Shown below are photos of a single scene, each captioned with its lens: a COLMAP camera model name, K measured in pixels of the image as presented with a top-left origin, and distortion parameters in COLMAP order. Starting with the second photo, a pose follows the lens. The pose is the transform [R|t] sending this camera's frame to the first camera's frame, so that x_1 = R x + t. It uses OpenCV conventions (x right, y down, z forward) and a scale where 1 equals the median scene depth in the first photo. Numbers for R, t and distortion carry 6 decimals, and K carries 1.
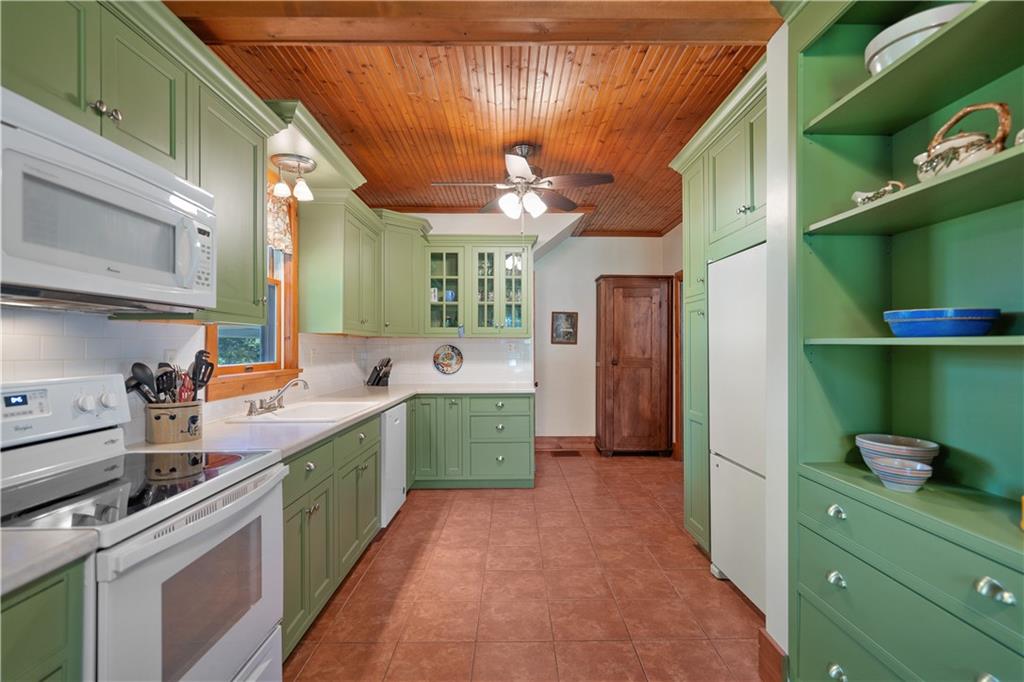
lens RADIAL K [[479.8, 0, 509.6], [0, 479.8, 347.5], [0, 0, 1]] dist [0.002711, 0.001919]
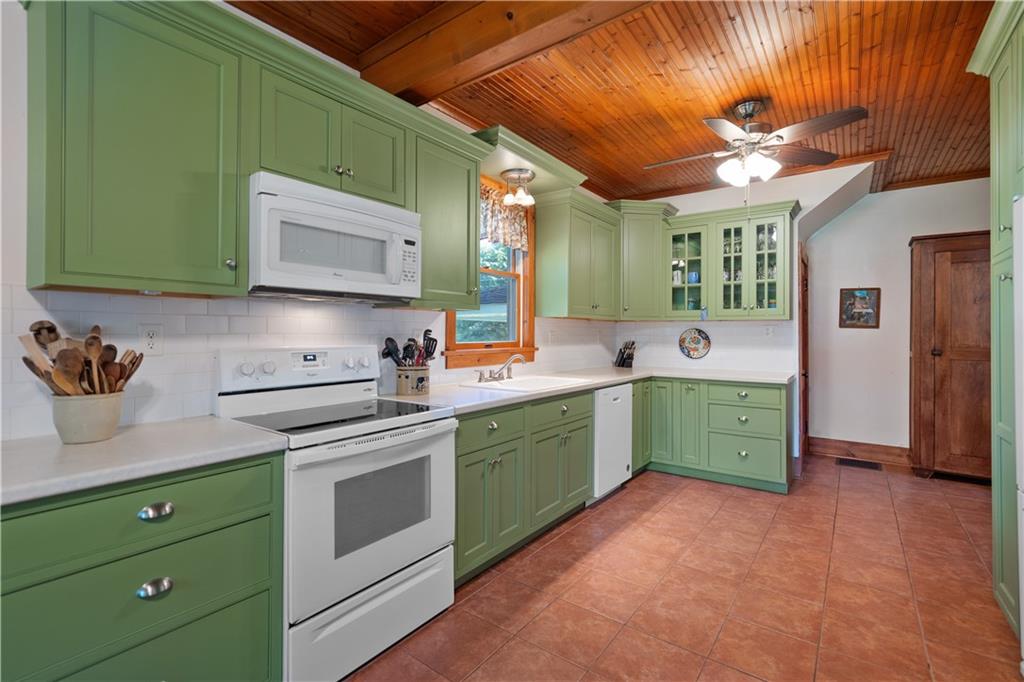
lens RADIAL K [[456.4, 0, 515.1], [0, 456.4, 332.1], [0, 0, 1]] dist [-0.001566, 0.002428]
pose [[0.801585, 0.004484, -0.597864, 0.205867], [-0.006341, 0.999979, -0.001002, 0.008195], [0.597848, 0.004594, 0.801597, 0.072698]]
